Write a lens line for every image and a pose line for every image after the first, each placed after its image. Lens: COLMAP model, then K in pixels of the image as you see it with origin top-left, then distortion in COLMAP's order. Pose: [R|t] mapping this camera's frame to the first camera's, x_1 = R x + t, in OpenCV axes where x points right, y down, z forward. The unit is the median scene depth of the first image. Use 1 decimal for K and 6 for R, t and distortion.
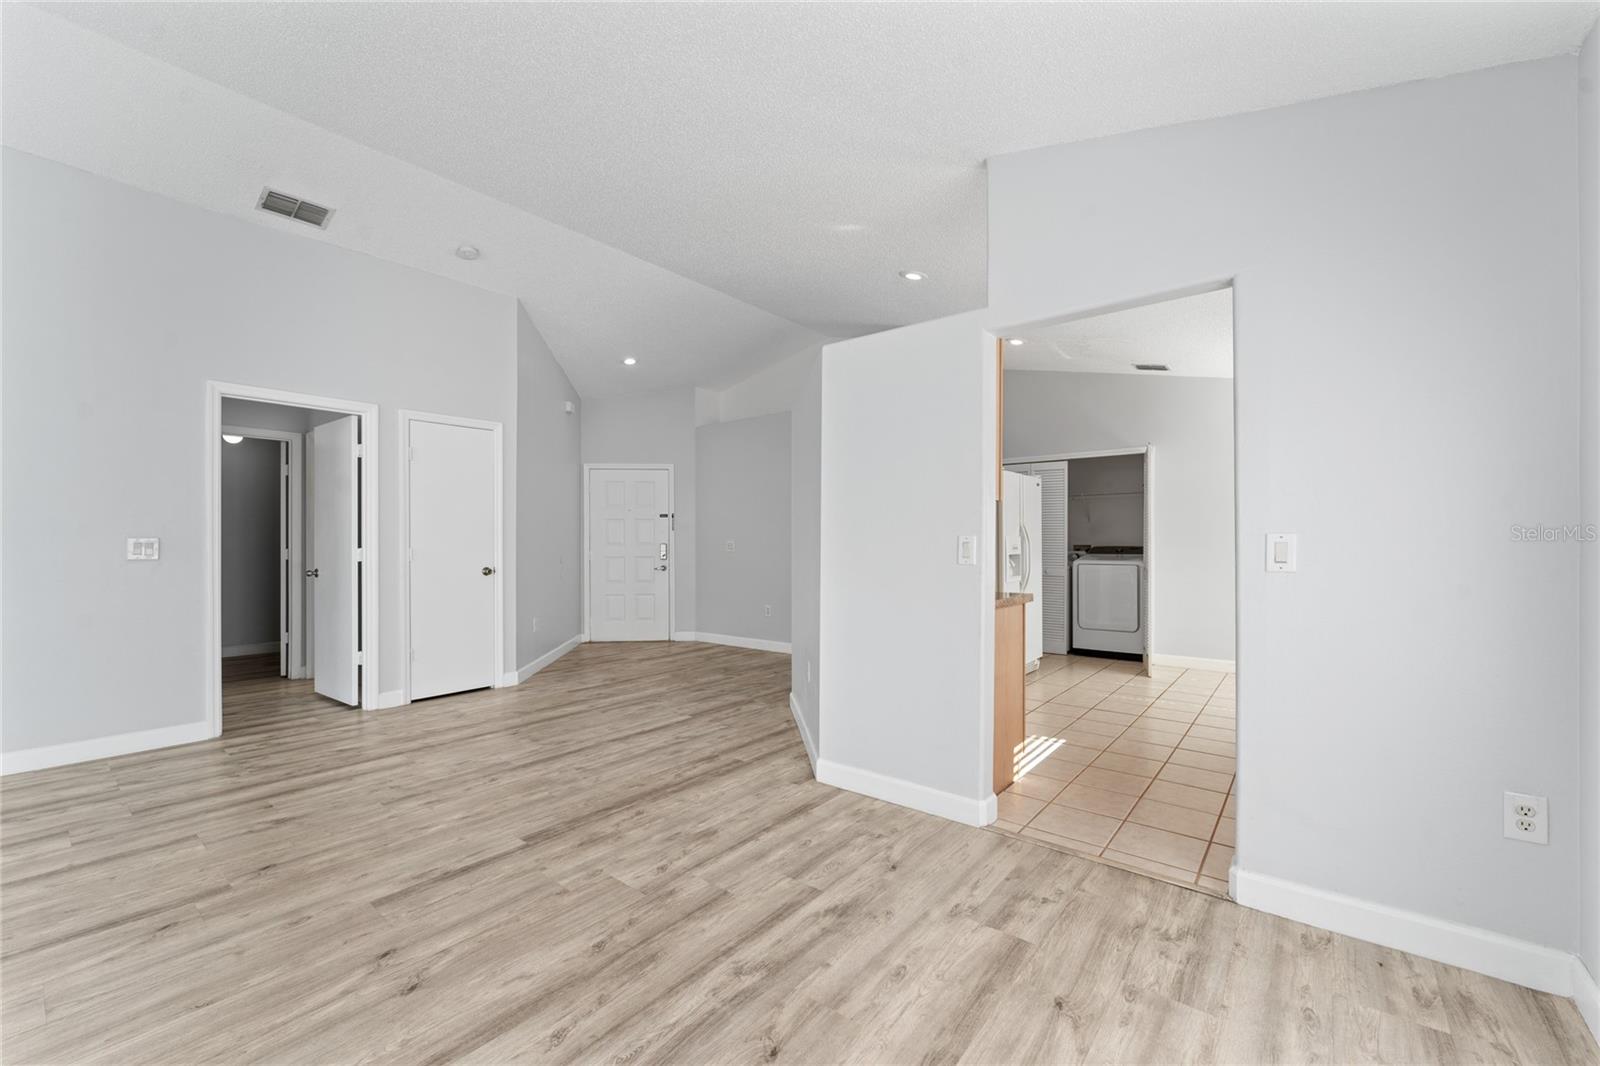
lens RADIAL K [[650.3, 0, 804.8], [0, 650.3, 533.7], [0, 0, 1]] dist [-0.001620, 0.000051]
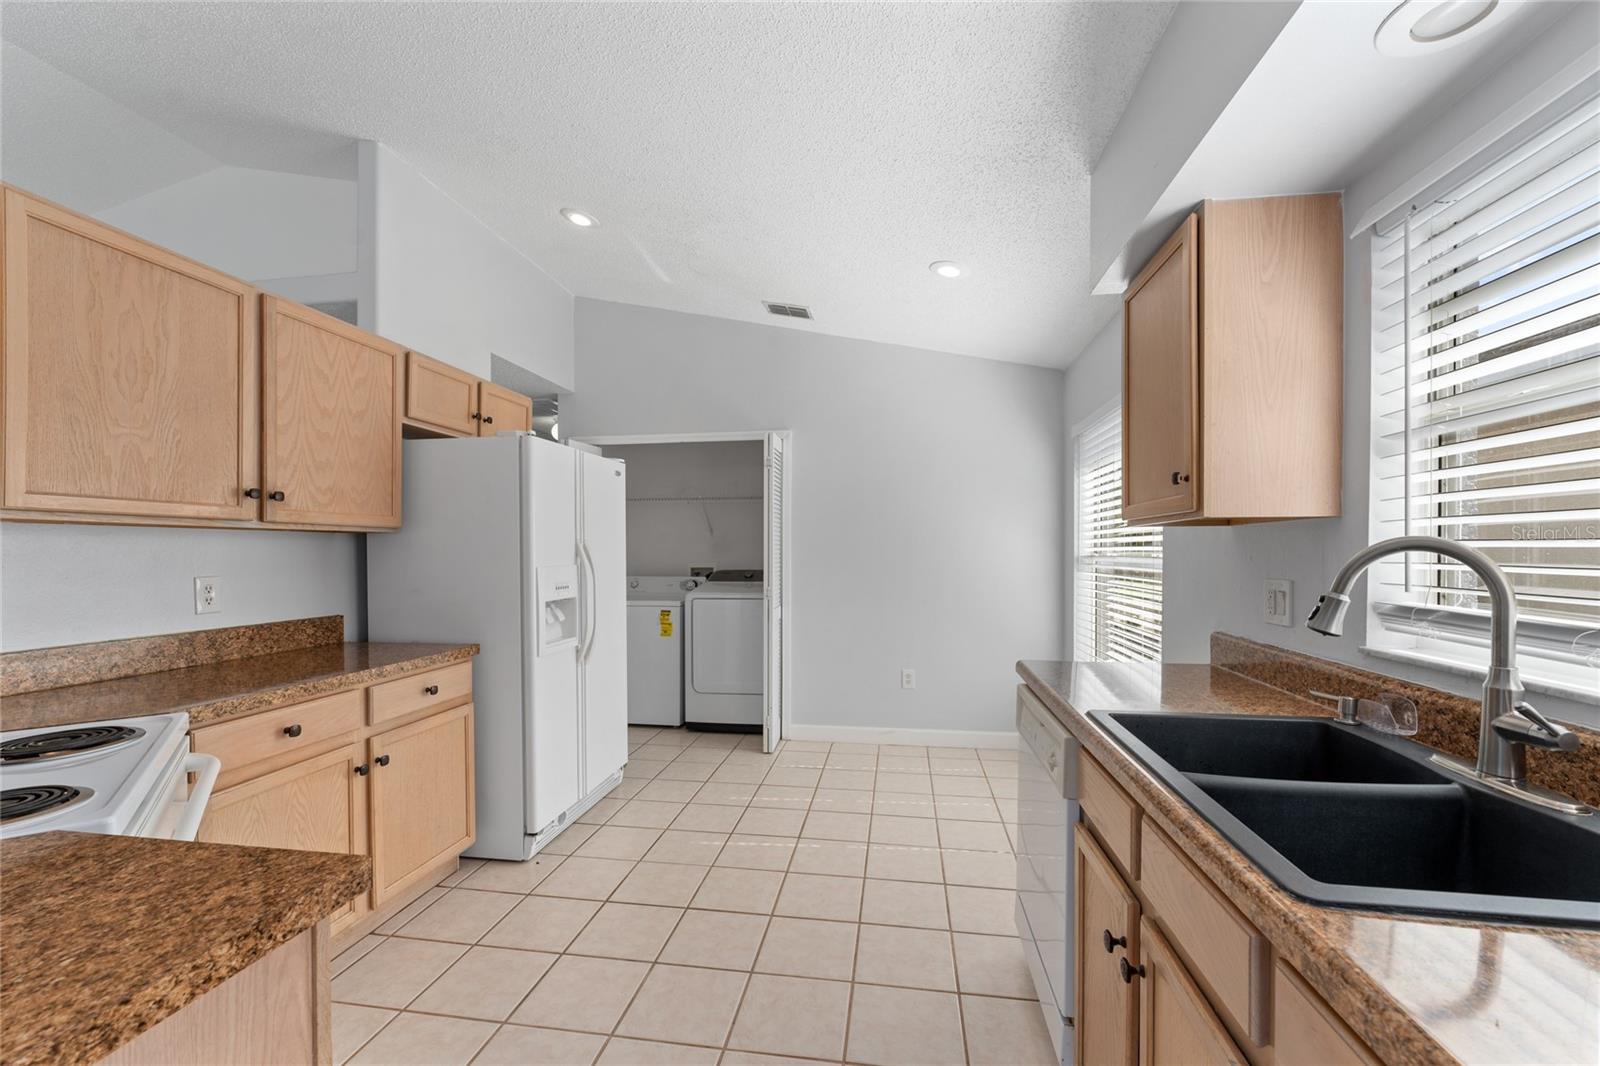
lens RADIAL K [[643.0, 0, 804.1], [0, 643.0, 555.0], [0, 0, 1]] dist [-0.000384, -0.000012]
pose [[0.866718, -0.004583, 0.498777, 0.472643], [-0.003655, 0.999873, 0.015538, -0.027682], [-0.498784, -0.015290, 0.866591, 0.900011]]
